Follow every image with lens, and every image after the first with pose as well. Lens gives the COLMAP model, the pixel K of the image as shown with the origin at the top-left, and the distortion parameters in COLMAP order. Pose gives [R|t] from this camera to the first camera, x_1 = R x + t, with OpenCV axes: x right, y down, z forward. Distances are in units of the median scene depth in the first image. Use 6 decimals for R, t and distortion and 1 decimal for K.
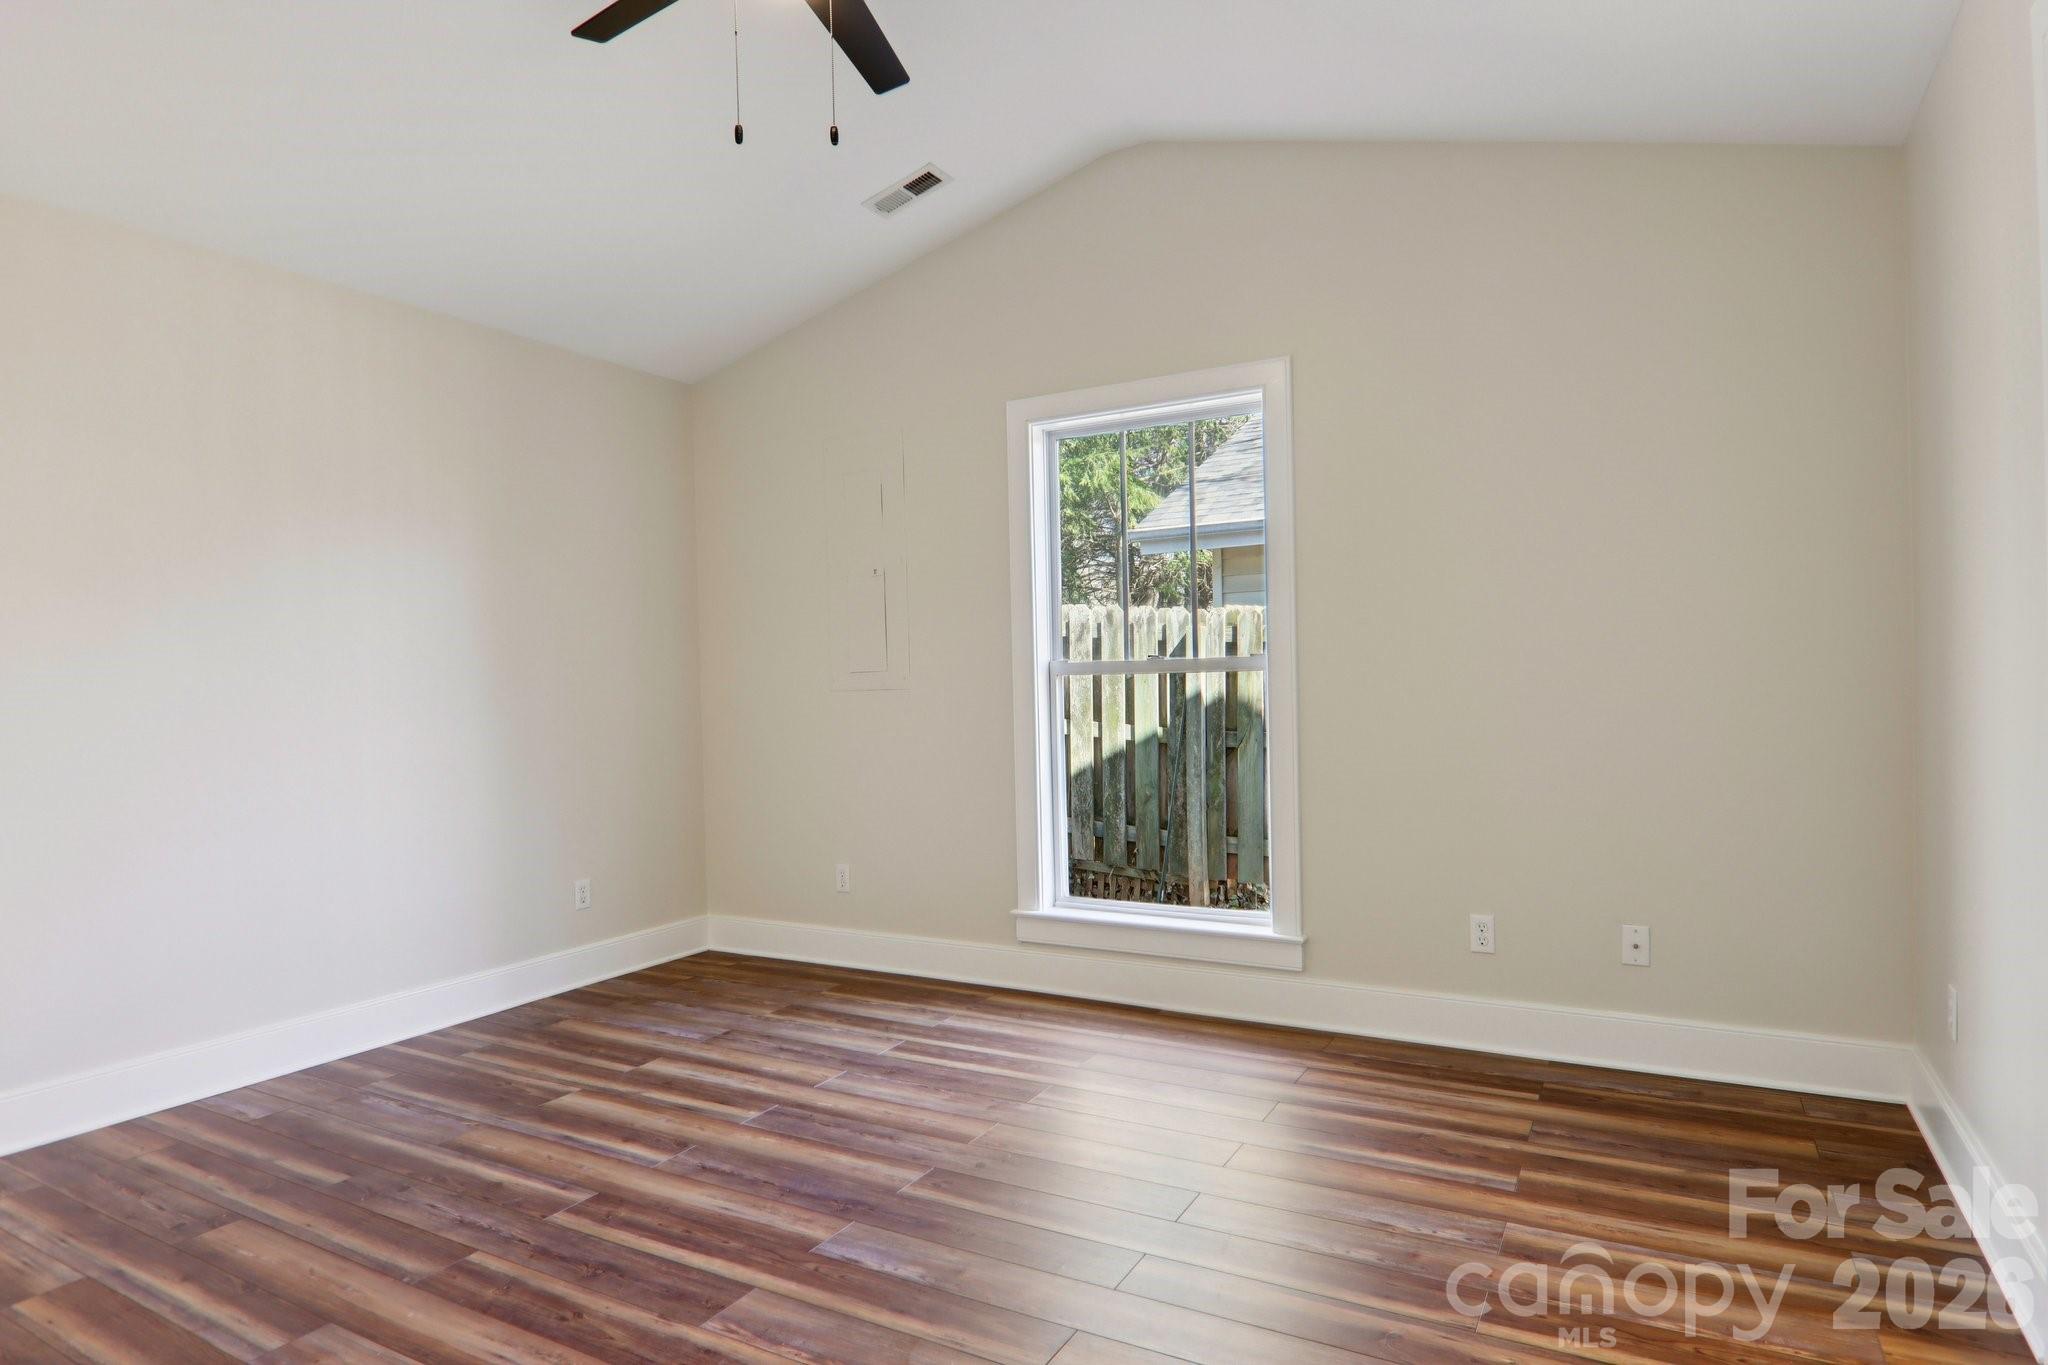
lens RADIAL K [[1129.6, 0, 1024.1], [0, 1129.6, 673.9], [0, 0, 1]] dist [0.004251, -0.020147]
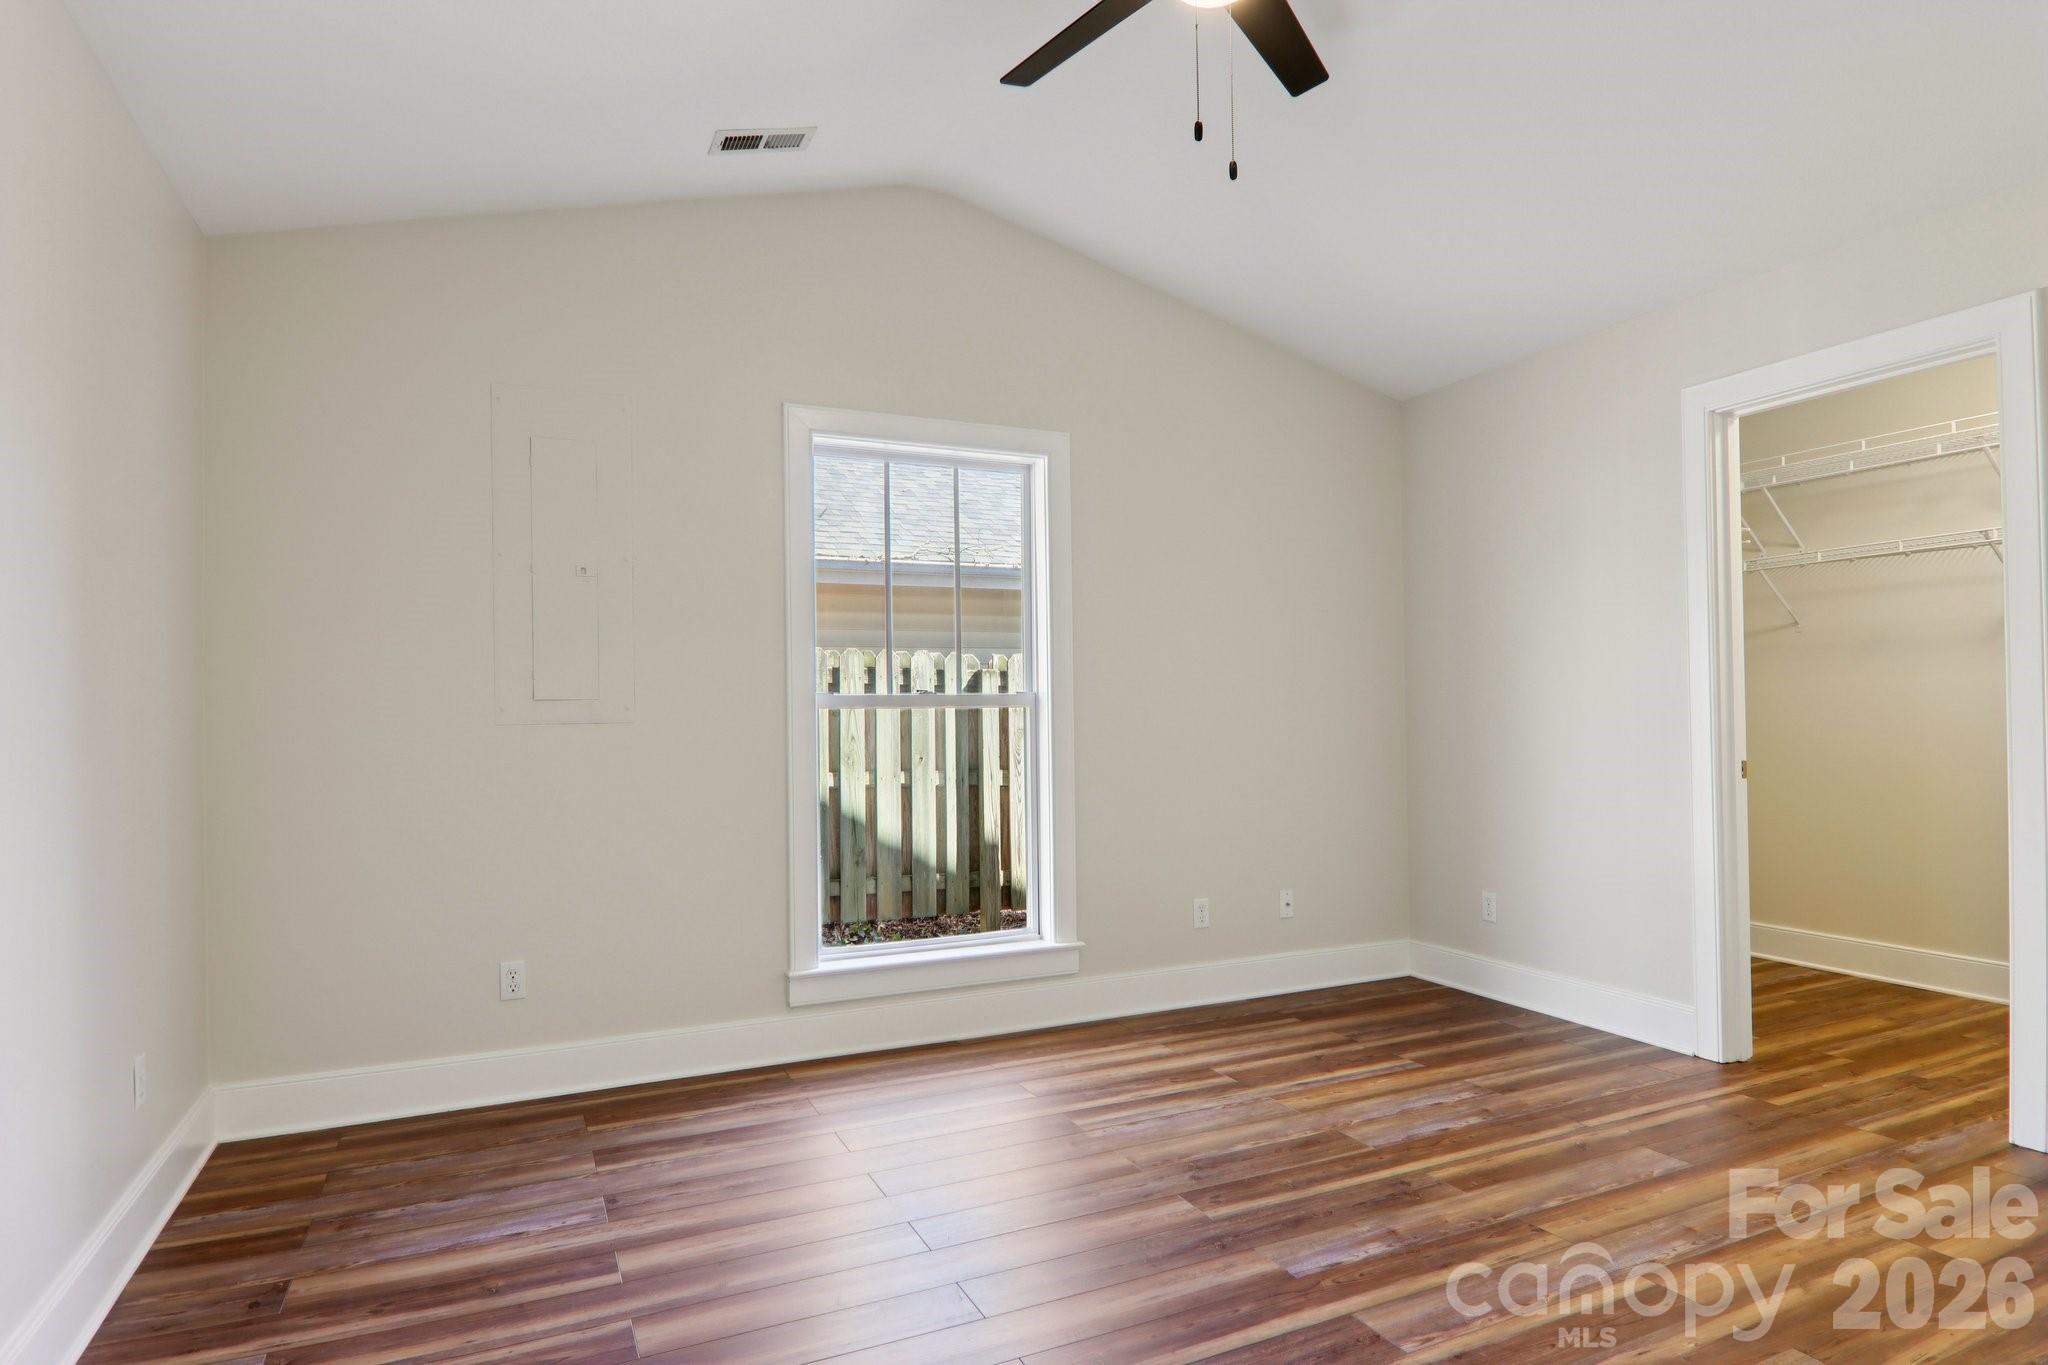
lens RADIAL K [[1129.6, 0, 1039.4], [0, 1129.6, 717.9], [0, 0, 1]] dist [0.004251, -0.020147]
pose [[0.584652, 0.009616, 0.811227, -0.696914], [-0.007468, 0.999951, -0.006472, 0.015536], [-0.811250, -0.002274, 0.584696, 0.370011]]
